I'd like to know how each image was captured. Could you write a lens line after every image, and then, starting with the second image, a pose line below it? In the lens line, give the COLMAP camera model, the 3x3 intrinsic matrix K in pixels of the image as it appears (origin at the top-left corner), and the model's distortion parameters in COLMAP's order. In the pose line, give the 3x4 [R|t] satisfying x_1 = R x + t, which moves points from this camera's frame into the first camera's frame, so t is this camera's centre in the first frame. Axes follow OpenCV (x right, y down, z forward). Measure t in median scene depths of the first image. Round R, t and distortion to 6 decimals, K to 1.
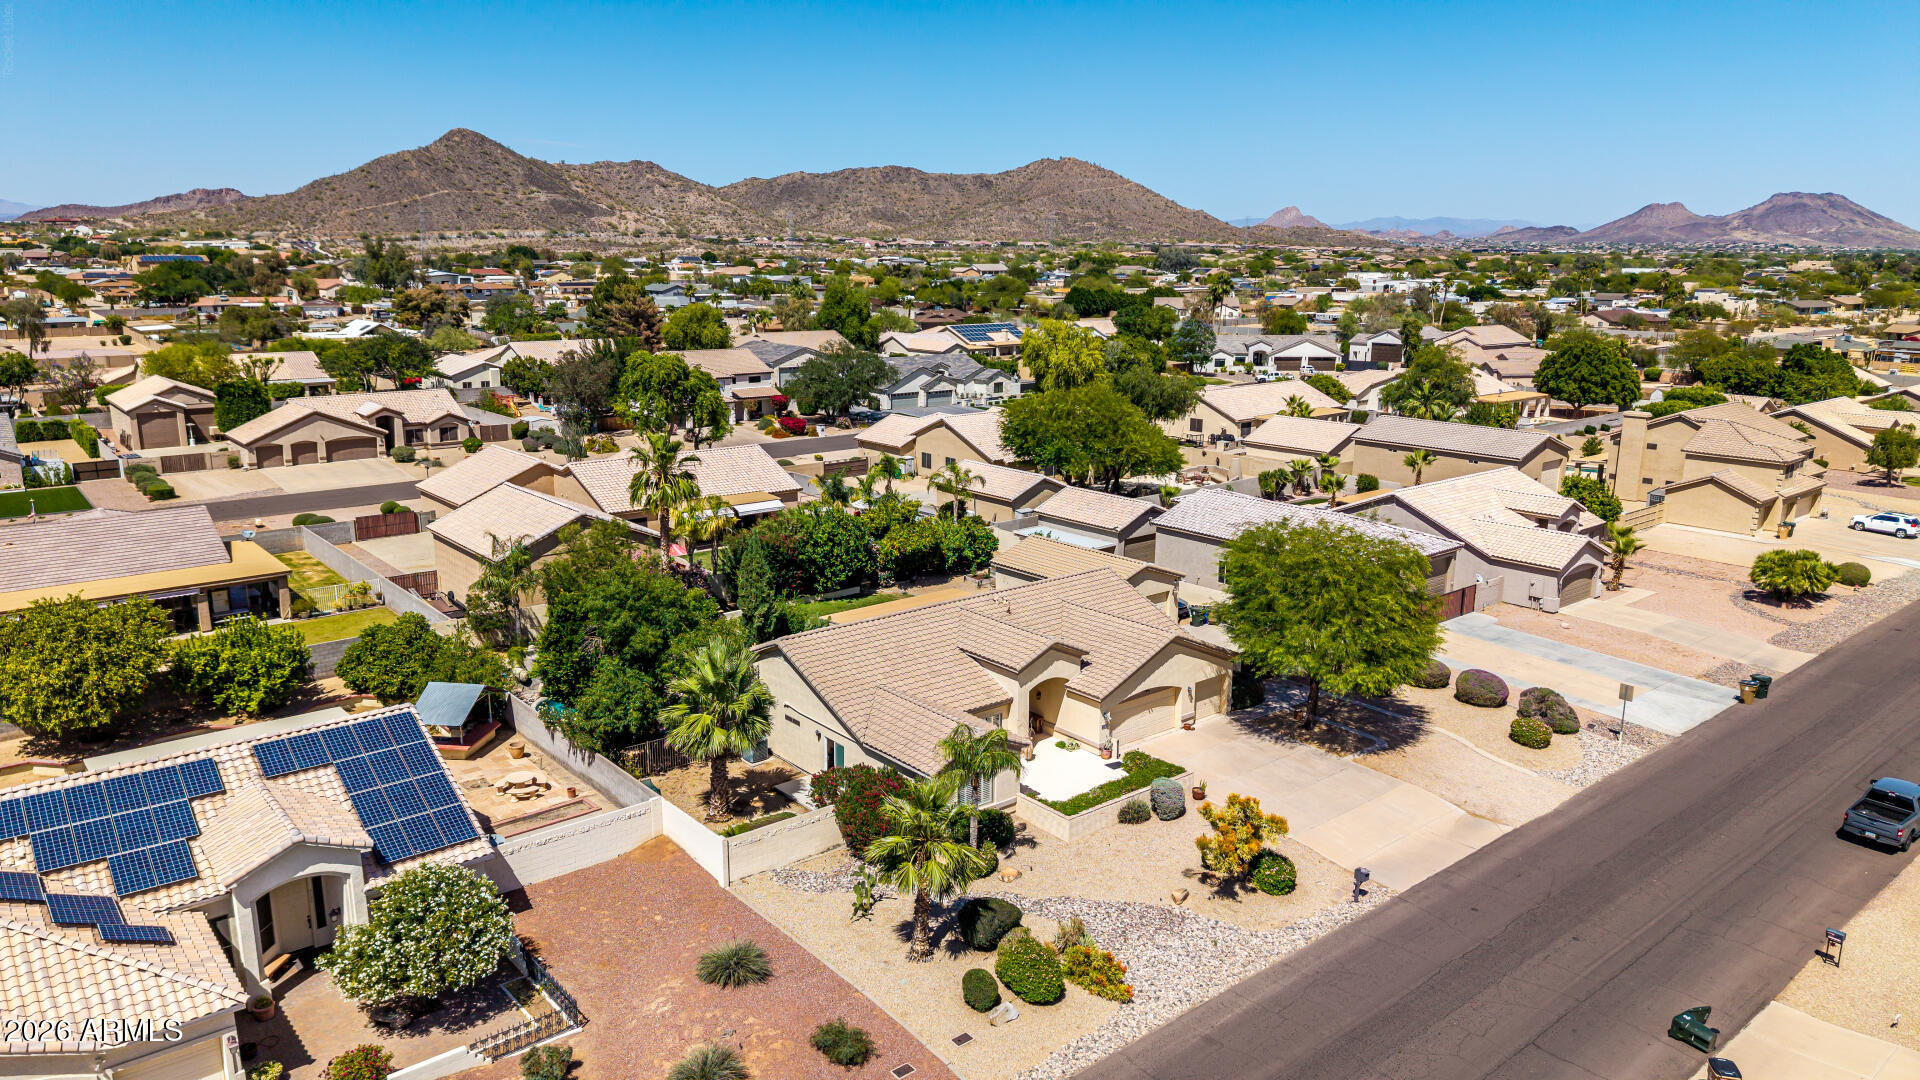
lens RADIAL K [[1277.9, 0, 972.9], [0, 1277.9, 528.1], [0, 0, 1]] dist [0.034507, -0.037987]
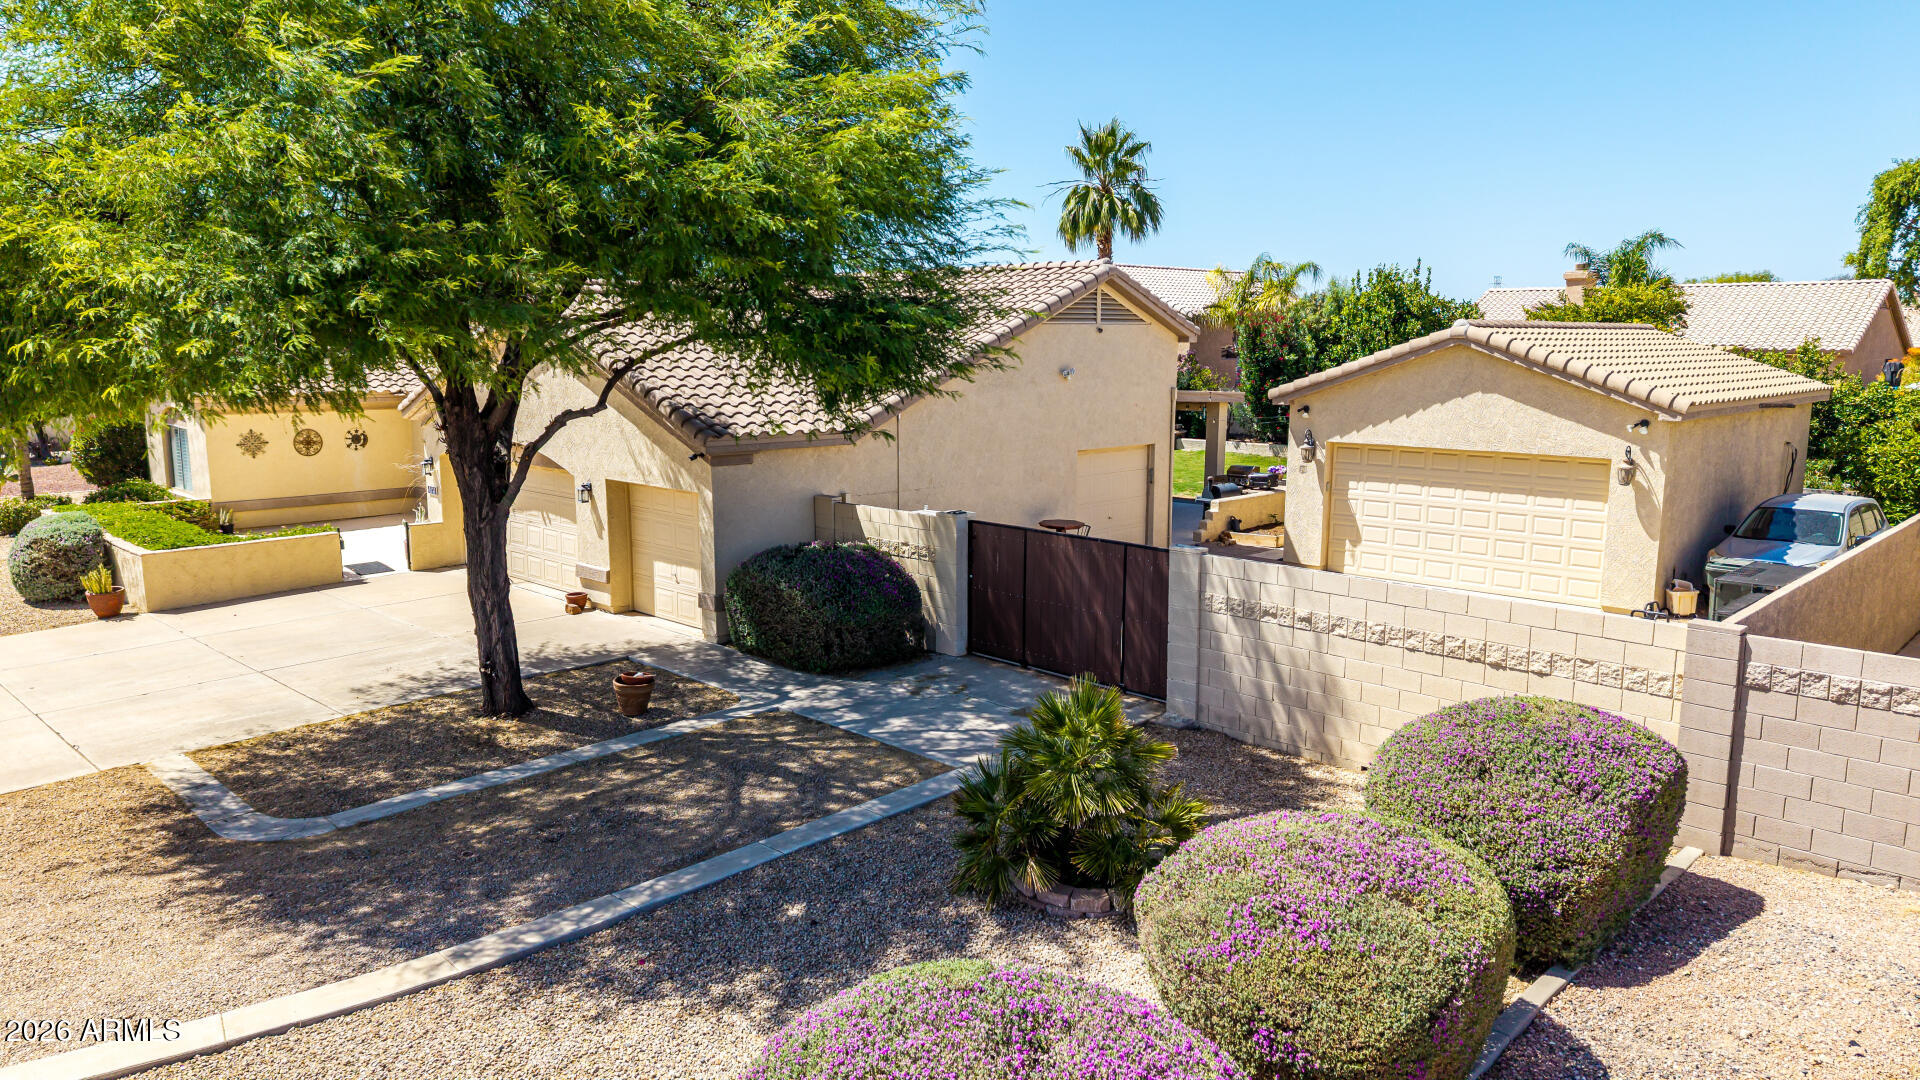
lens RADIAL K [[1277.9, 0, 972.4], [0, 1277.9, 554.4], [0, 0, 1]] dist [0.034507, -0.037987]
pose [[0.099685, 0.158676, -0.982286, 0.230668], [-0.214558, 0.967406, 0.134498, 0.034682], [0.971611, 0.197350, 0.130481, 0.478866]]
